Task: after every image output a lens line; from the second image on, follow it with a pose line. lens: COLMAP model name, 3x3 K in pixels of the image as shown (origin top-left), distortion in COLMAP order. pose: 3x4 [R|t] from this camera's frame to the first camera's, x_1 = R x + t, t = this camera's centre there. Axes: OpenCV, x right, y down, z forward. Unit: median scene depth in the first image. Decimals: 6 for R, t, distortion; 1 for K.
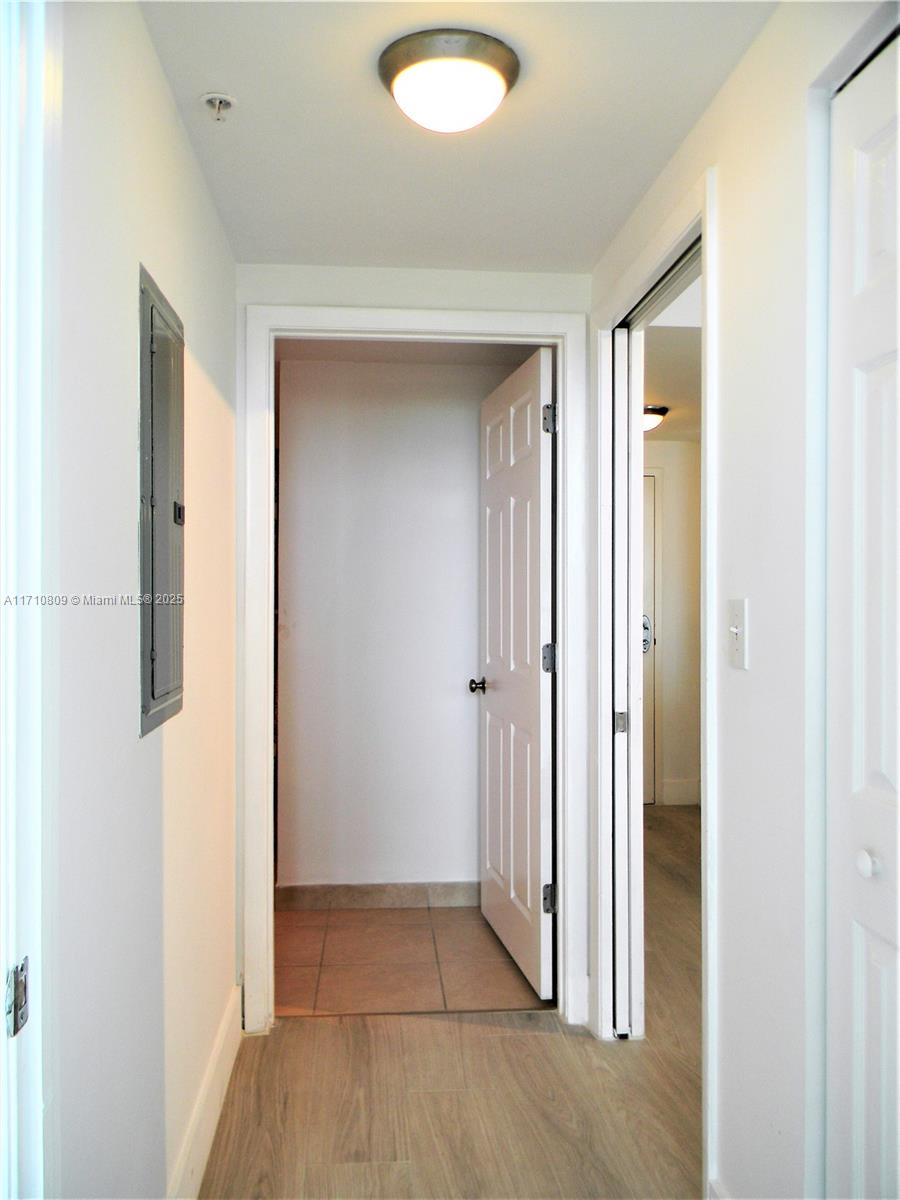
lens RADIAL K [[989.6, 0, 446.9], [0, 989.6, 596.1], [0, 0, 1]] dist [0.017533, -0.016192]
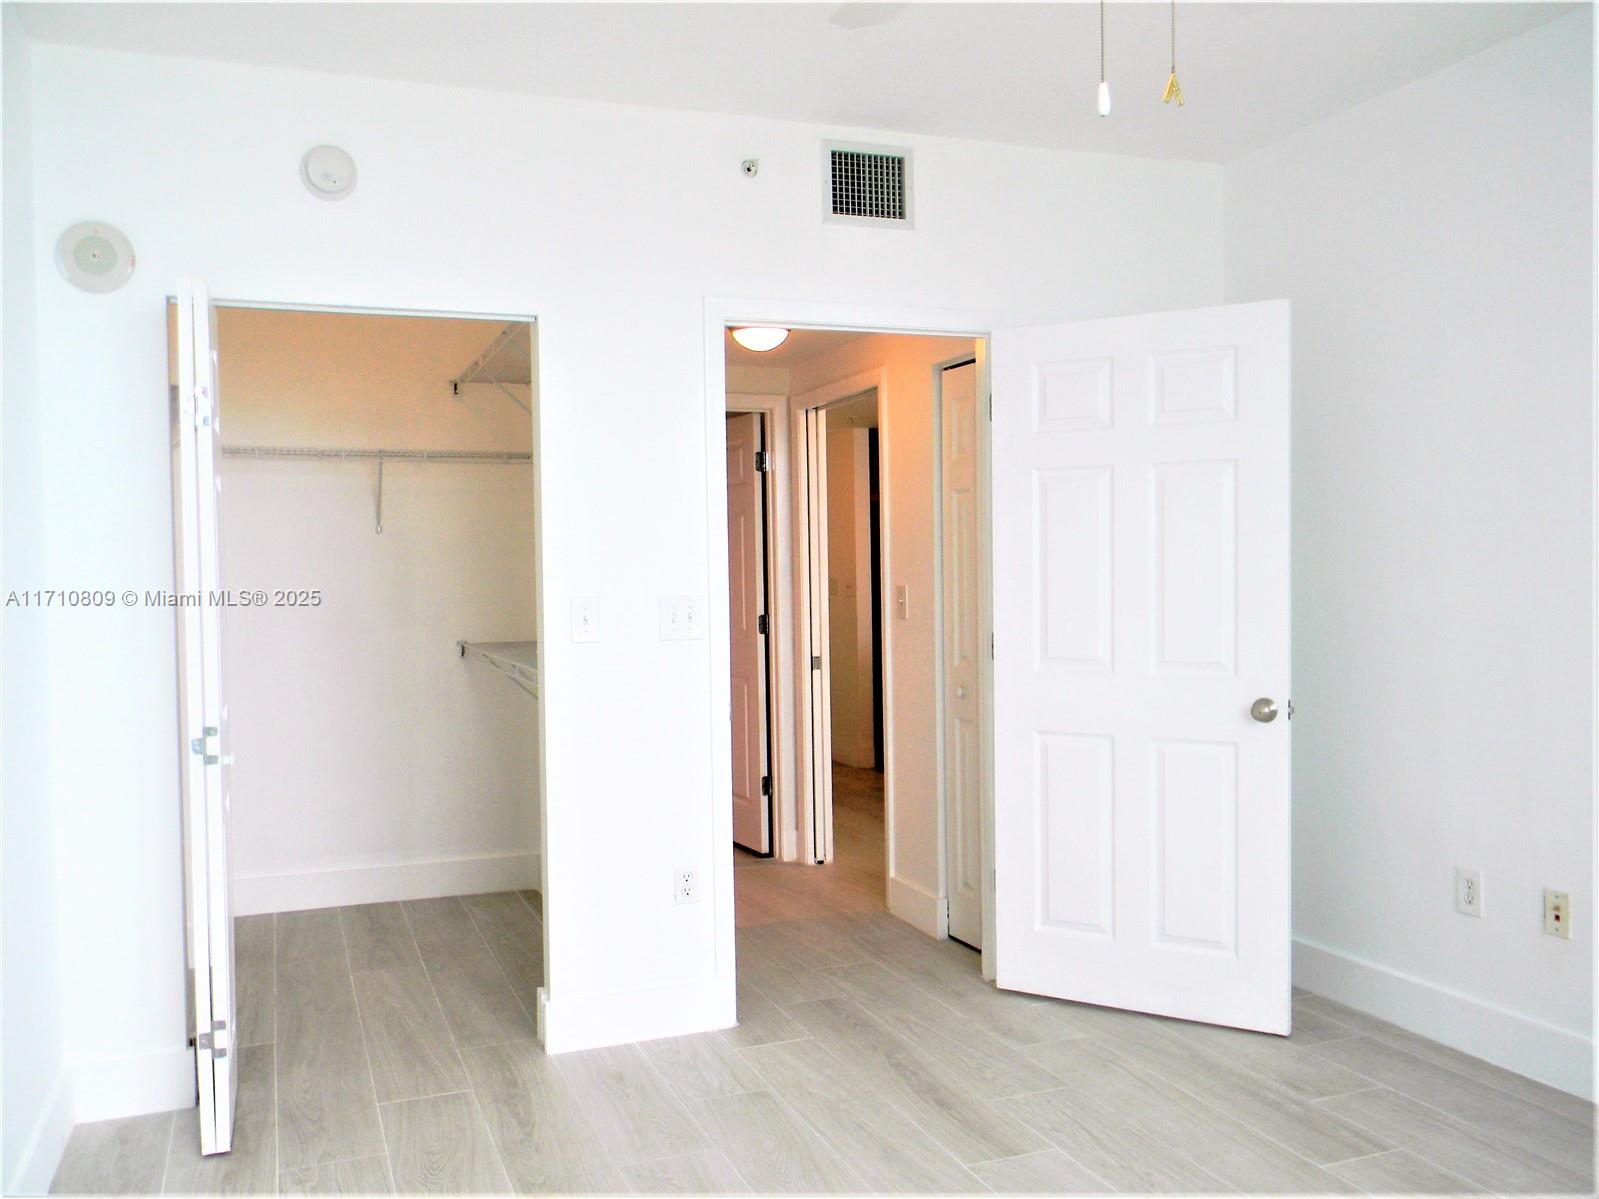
lens RADIAL K [[1318.7, 0, 813.3], [0, 1318.7, 598.7], [0, 0, 1]] dist [0.017533, -0.016192]
pose [[0.959731, -0.023550, 0.279931, -0.408512], [0.016845, 0.999511, 0.026333, -0.028974], [-0.280414, -0.020558, 0.959659, -0.992446]]
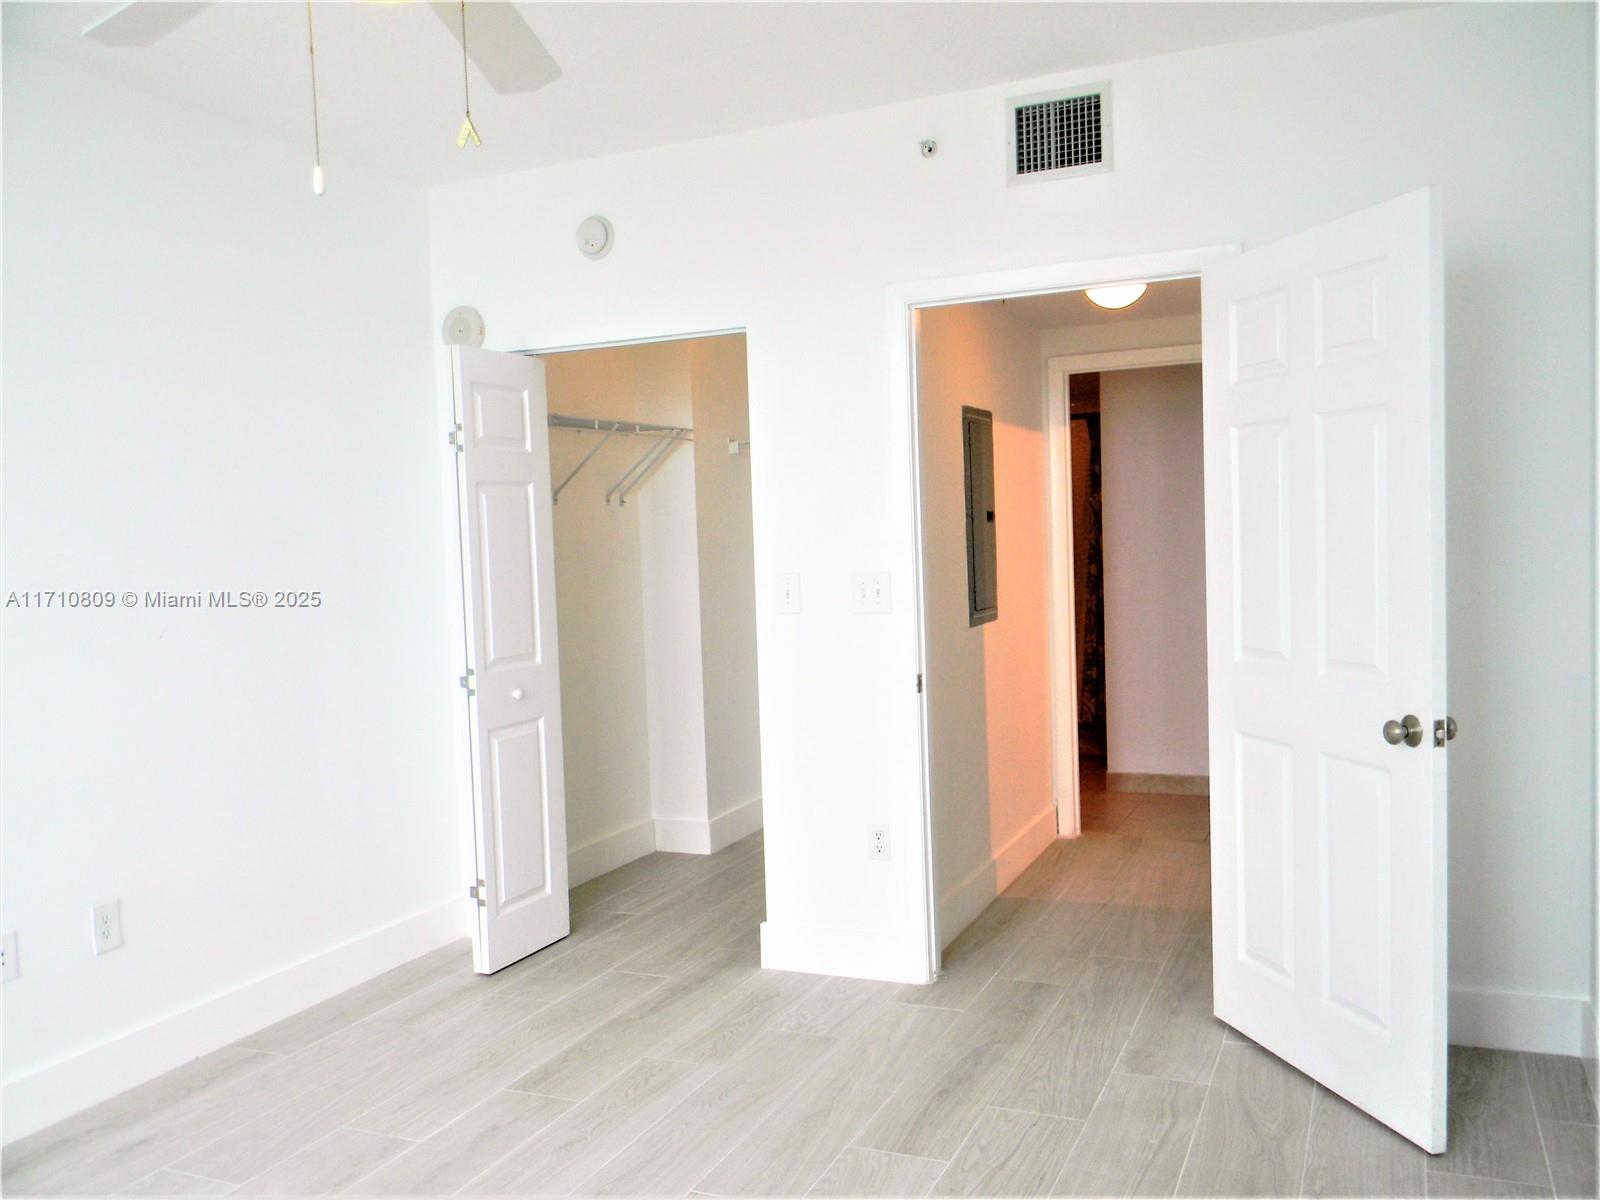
lens RADIAL K [[1319.5, 0, 808.7], [0, 1319.5, 603.2], [0, 0, 1]] dist [0.017533, -0.016192]
pose [[0.884411, -0.007811, -0.466643, 0.410340], [0.036870, 0.997904, 0.053175, -0.043271], [0.465249, -0.064234, 0.882846, -0.961524]]
